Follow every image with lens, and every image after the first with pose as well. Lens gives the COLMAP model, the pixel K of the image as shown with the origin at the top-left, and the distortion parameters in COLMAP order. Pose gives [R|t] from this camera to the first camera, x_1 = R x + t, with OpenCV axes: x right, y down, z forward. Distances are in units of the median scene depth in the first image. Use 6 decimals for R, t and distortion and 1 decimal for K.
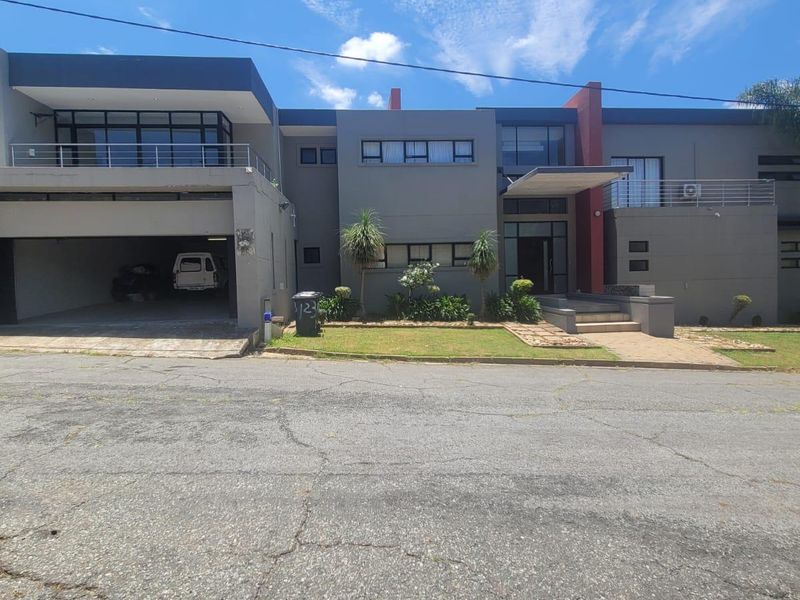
lens RADIAL K [[424.6, 0, 395.0], [0, 424.6, 294.7], [0, 0, 1]] dist [-0.006036, 0.000609]
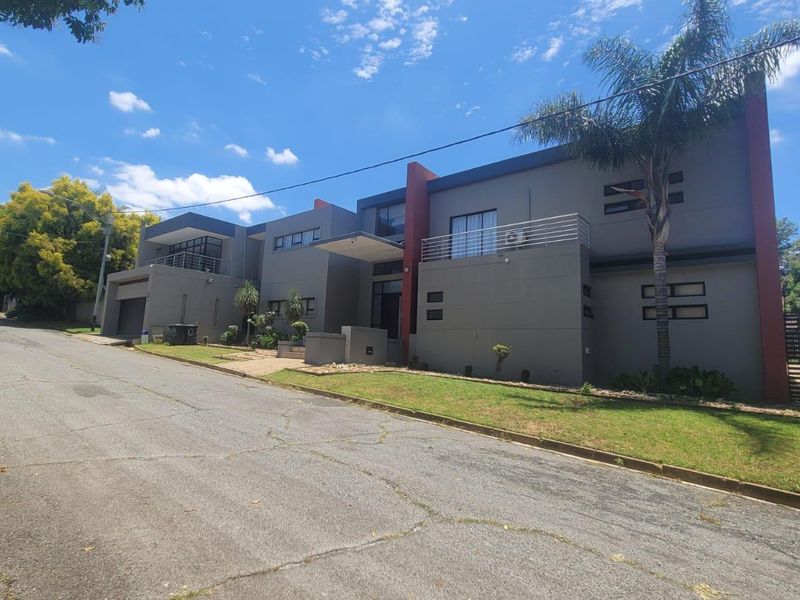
lens RADIAL K [[424.6, 0, 402.6], [0, 424.6, 301.8], [0, 0, 1]] dist [-0.006036, 0.000609]
pose [[0.739855, -0.024874, -0.672307, 1.370101], [-0.069351, 0.991173, -0.112991, 0.028973], [0.669183, 0.130222, 0.731599, 0.171068]]
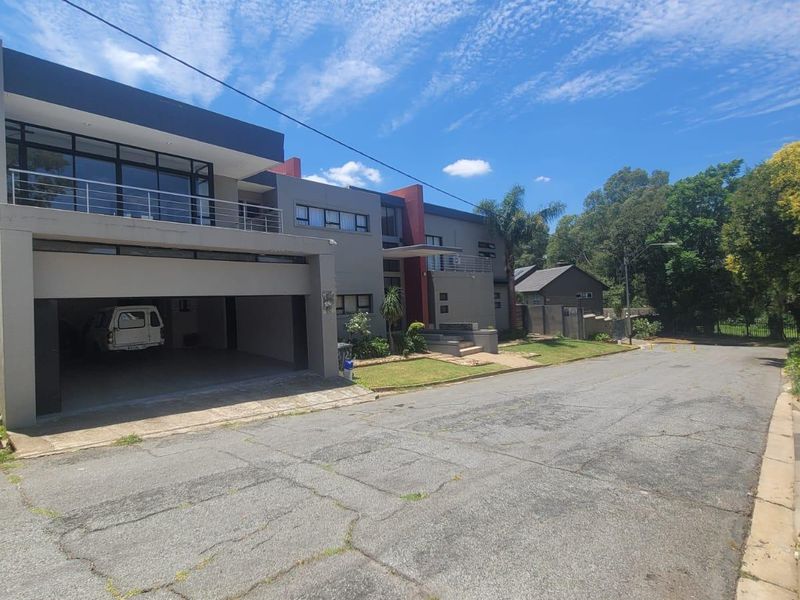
lens RADIAL K [[424.6, 0, 396.0], [0, 424.6, 299.0], [0, 0, 1]] dist [-0.006036, 0.000609]
pose [[0.731537, -0.001844, 0.681800, -0.639964], [0.049441, 0.997507, -0.050350, -0.041905], [-0.680007, 0.070542, 0.729804, 0.014930]]
